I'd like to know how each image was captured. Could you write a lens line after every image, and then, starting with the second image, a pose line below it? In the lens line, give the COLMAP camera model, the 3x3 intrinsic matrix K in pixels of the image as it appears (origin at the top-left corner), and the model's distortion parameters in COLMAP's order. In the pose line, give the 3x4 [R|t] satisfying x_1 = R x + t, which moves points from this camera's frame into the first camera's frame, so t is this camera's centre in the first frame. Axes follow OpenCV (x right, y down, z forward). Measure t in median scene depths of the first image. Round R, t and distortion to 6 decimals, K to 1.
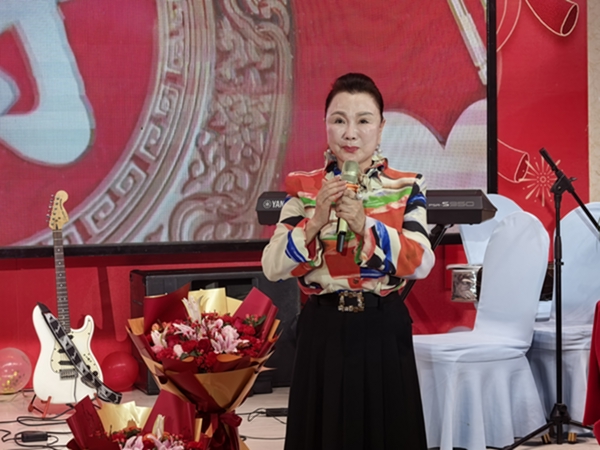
lens RADIAL K [[1680.6, 0, 300.2], [0, 1680.6, 224.6], [0, 0, 1]] dist [-0.007967, -0.871787]
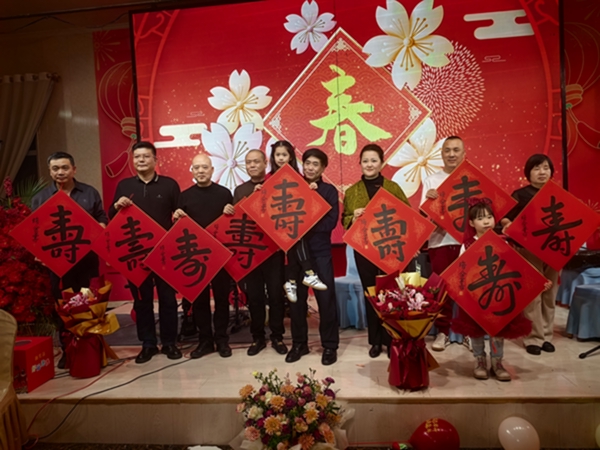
lens RADIAL K [[427.6, 0, 300.4], [0, 427.6, 225.1], [0, 0, 1]] dist [0.030234, -0.034728]
pose [[0.914634, -0.014674, -0.404017, 0.032788], [0.013651, 0.999892, -0.005413, -0.016762], [0.404053, -0.000564, 0.914735, 0.495973]]
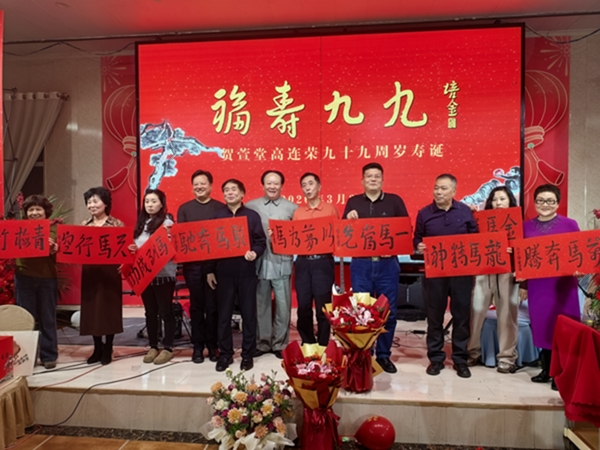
lens RADIAL K [[425.4, 0, 301.2], [0, 425.4, 231.1], [0, 0, 1]] dist [0.029323, -0.046767]
pose [[0.917486, 0.021595, -0.397181, 0.101838], [-0.030638, 0.999395, -0.016436, -0.035347], [0.396586, 0.027249, 0.917593, 0.432810]]
